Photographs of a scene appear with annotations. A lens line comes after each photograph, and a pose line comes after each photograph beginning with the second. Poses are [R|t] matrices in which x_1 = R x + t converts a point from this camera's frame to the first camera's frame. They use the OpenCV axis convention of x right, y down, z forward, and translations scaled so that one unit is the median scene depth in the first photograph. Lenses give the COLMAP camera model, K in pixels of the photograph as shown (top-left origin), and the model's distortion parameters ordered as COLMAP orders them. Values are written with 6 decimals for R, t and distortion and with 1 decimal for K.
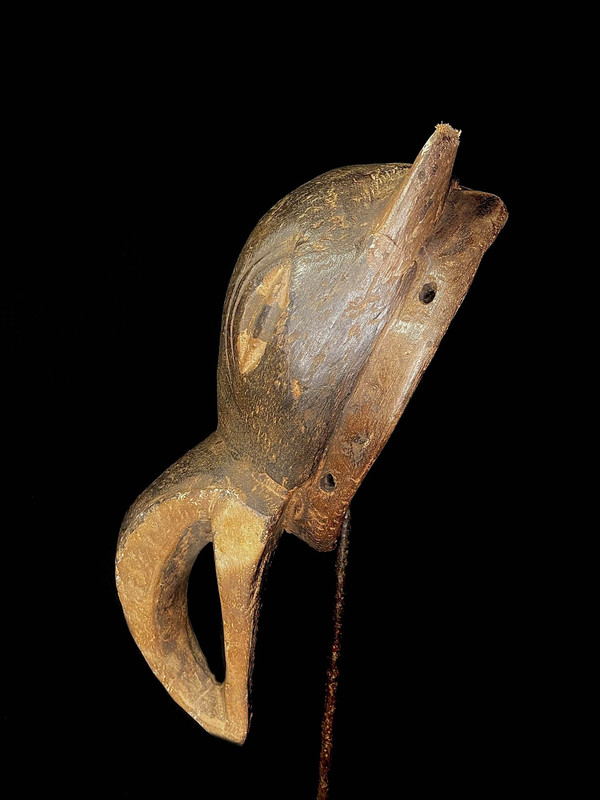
lens RADIAL K [[617.3, 0, 296.3], [0, 617.3, 393.4], [0, 0, 1]] dist [0.007497, -0.018390]
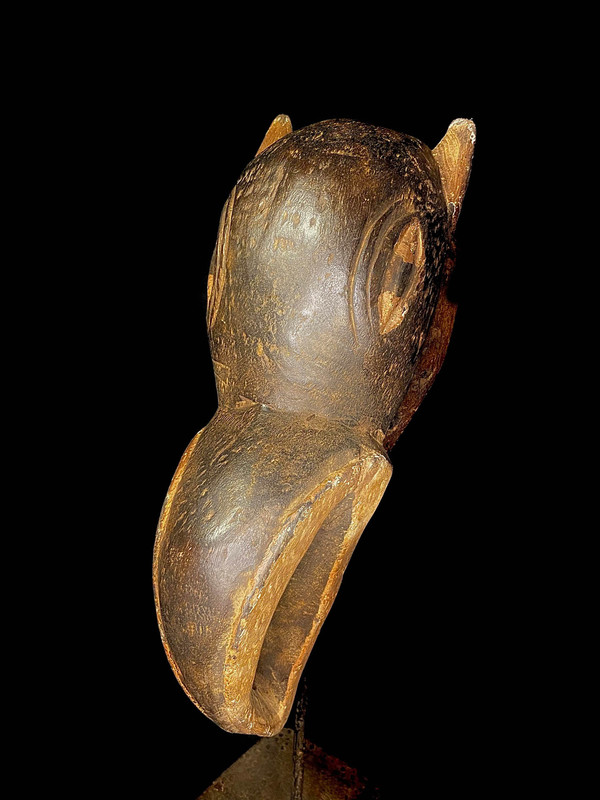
lens RADIAL K [[617.3, 0, 300.1], [0, 617.3, 401.6], [0, 0, 1]] dist [0.007497, -0.018390]
pose [[0.311777, -0.237175, 0.920078, -1.027110], [0.100194, 0.971152, 0.216389, -0.149612], [-0.944858, 0.024721, 0.326547, 0.784997]]
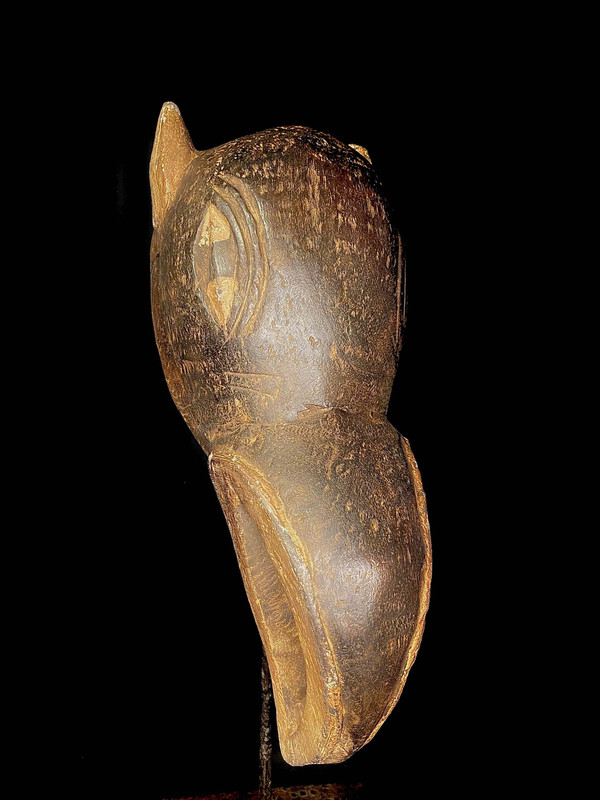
lens RADIAL K [[617.3, 0, 308.8], [0, 617.3, 388.0], [0, 0, 1]] dist [0.007497, -0.018390]
pose [[-0.512768, -0.188063, 0.837676, -0.919151], [0.054683, 0.966578, 0.250475, -0.212175], [-0.856784, 0.174242, -0.485347, 1.655664]]
